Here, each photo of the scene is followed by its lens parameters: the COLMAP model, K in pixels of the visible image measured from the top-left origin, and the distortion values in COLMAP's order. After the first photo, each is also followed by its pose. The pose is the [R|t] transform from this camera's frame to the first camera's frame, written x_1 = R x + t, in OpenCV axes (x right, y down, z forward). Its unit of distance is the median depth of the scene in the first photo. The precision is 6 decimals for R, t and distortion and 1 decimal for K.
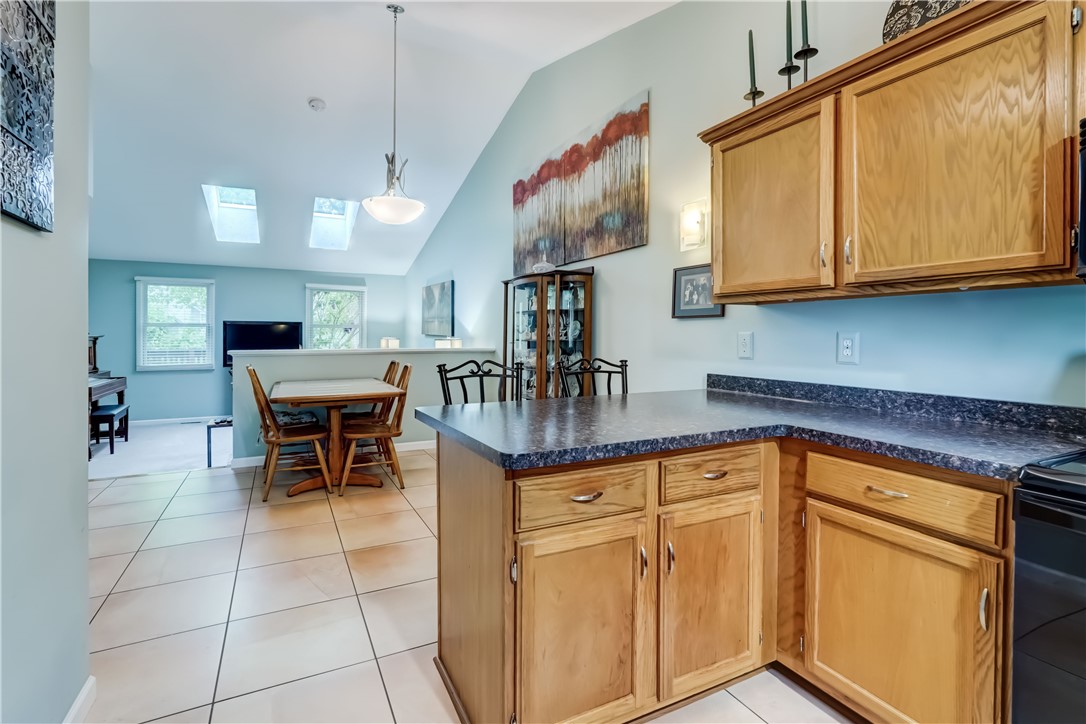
lens RADIAL K [[513.1, 0, 553.8], [0, 513.1, 339.1], [0, 0, 1]] dist [0.001659, 0.000391]
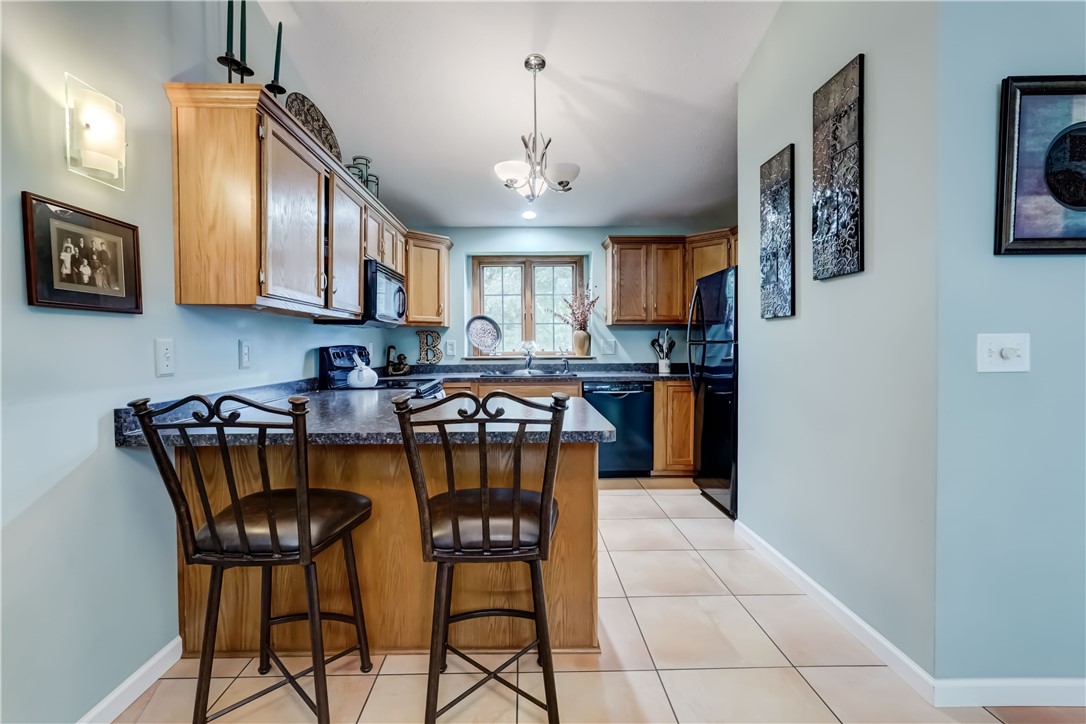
lens RADIAL K [[483.5, 0, 543.5], [0, 483.5, 346.8], [0, 0, 1]] dist [-0.001077, 0.000601]
pose [[-0.893411, -0.002415, 0.449233, -0.356053], [0.005803, 0.999840, 0.016915, -0.009442], [-0.449202, 0.017719, -0.893255, 1.207210]]
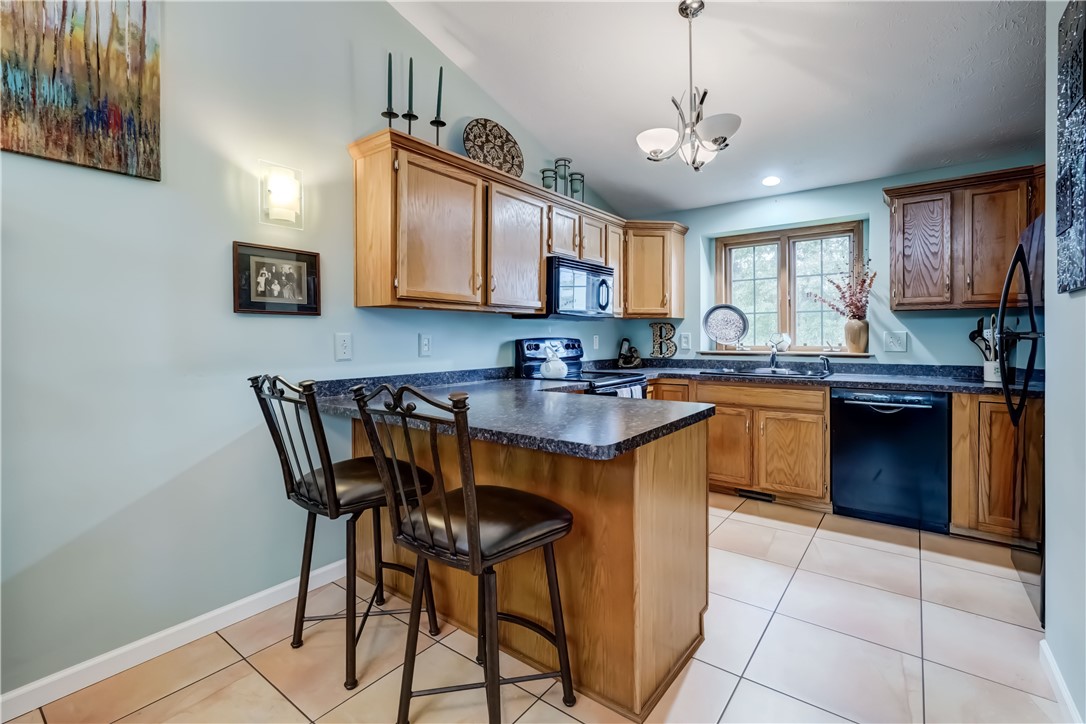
lens RADIAL K [[495.4, 0, 543.5], [0, 495.4, 338.3], [0, 0, 1]] dist [-0.002300, 0.000284]
pose [[-0.418018, -0.005321, 0.908423, -0.563967], [0.009877, 0.999897, 0.010402, -0.008593], [-0.908385, 0.013321, -0.417922, 0.927345]]
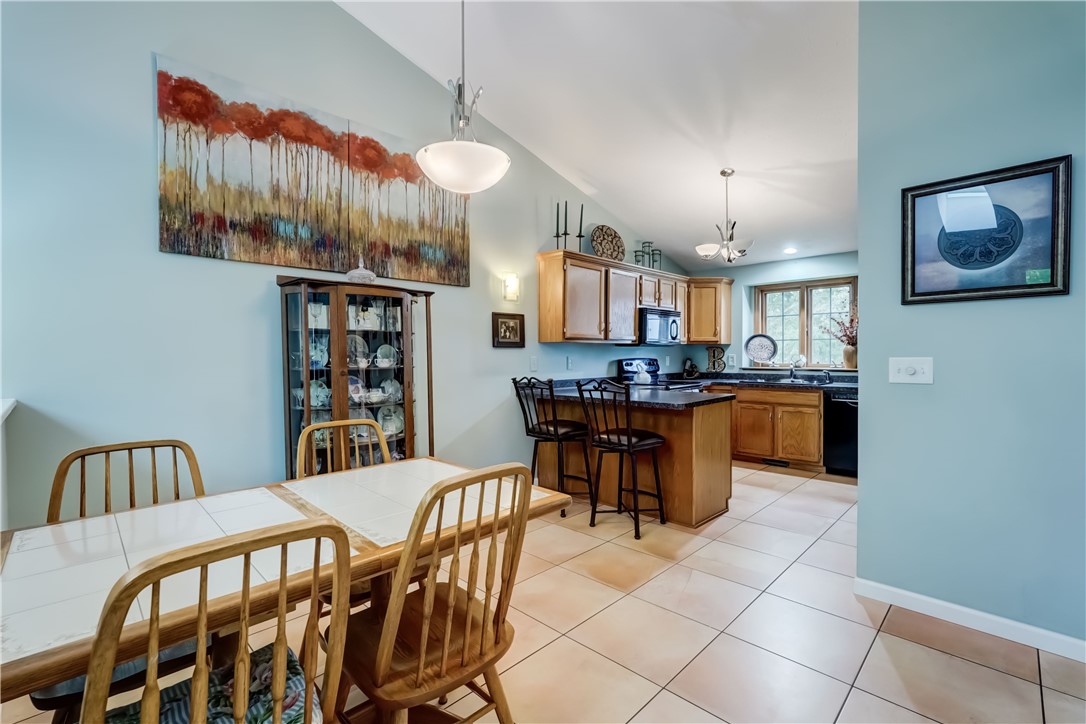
lens RADIAL K [[484.5, 0, 563.6], [0, 484.5, 363.4], [0, 0, 1]] dist [-0.001394, 0.000048]
pose [[-0.337742, -0.020789, 0.941009, -1.116358], [0.010649, 0.999608, 0.025906, -0.028736], [-0.941179, 0.018771, -0.337388, 1.305415]]
